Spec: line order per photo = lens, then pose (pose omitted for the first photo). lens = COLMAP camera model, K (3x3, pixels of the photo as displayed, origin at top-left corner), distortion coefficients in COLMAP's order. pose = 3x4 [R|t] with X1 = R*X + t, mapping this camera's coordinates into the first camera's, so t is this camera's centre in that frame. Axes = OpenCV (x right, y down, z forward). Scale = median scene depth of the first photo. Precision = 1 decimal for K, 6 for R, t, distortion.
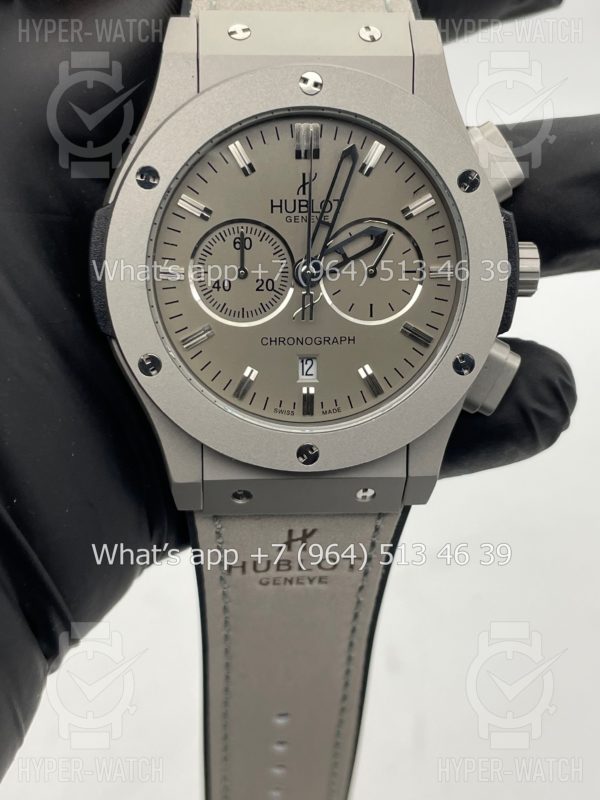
lens RADIAL K [[1184.1, 0, 302.1], [0, 1184.1, 401.6], [0, 0, 1]] dist [0.113990, 0.000000]
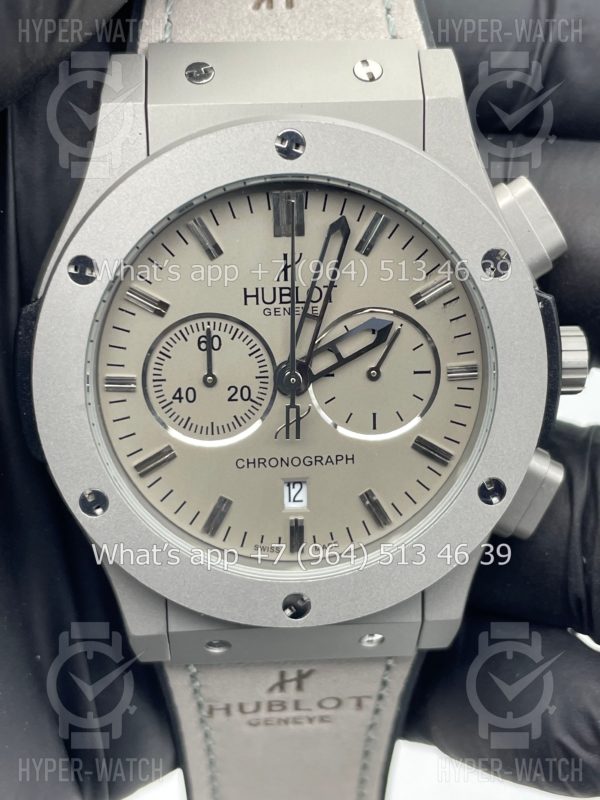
lens RADIAL K [[1184.1, 0, 302.6], [0, 1184.1, 397.8], [0, 0, 1]] dist [0.113990, 0.000000]
pose [[0.999523, -0.014174, -0.027449, 0.032724], [0.015537, 0.998624, 0.050088, -0.134268], [0.026702, -0.050490, 0.998368, 0.210551]]
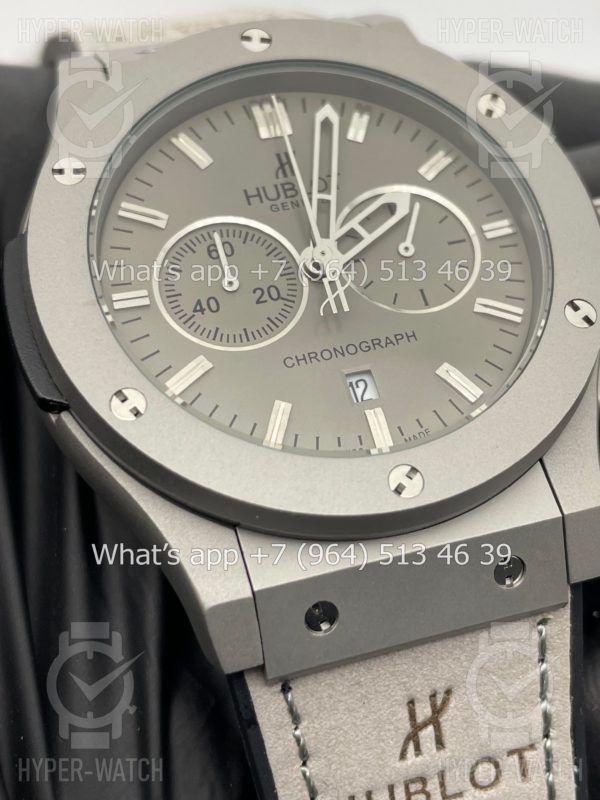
lens RADIAL K [[1184.1, 0, 295.0], [0, 1184.1, 395.9], [0, 0, 1]] dist [0.113990, 0.000000]
pose [[0.959151, -0.239384, 0.150747, -0.133315], [0.282894, 0.811236, -0.511729, 0.306240], [0.000208, 0.533471, 0.845818, 0.448620]]
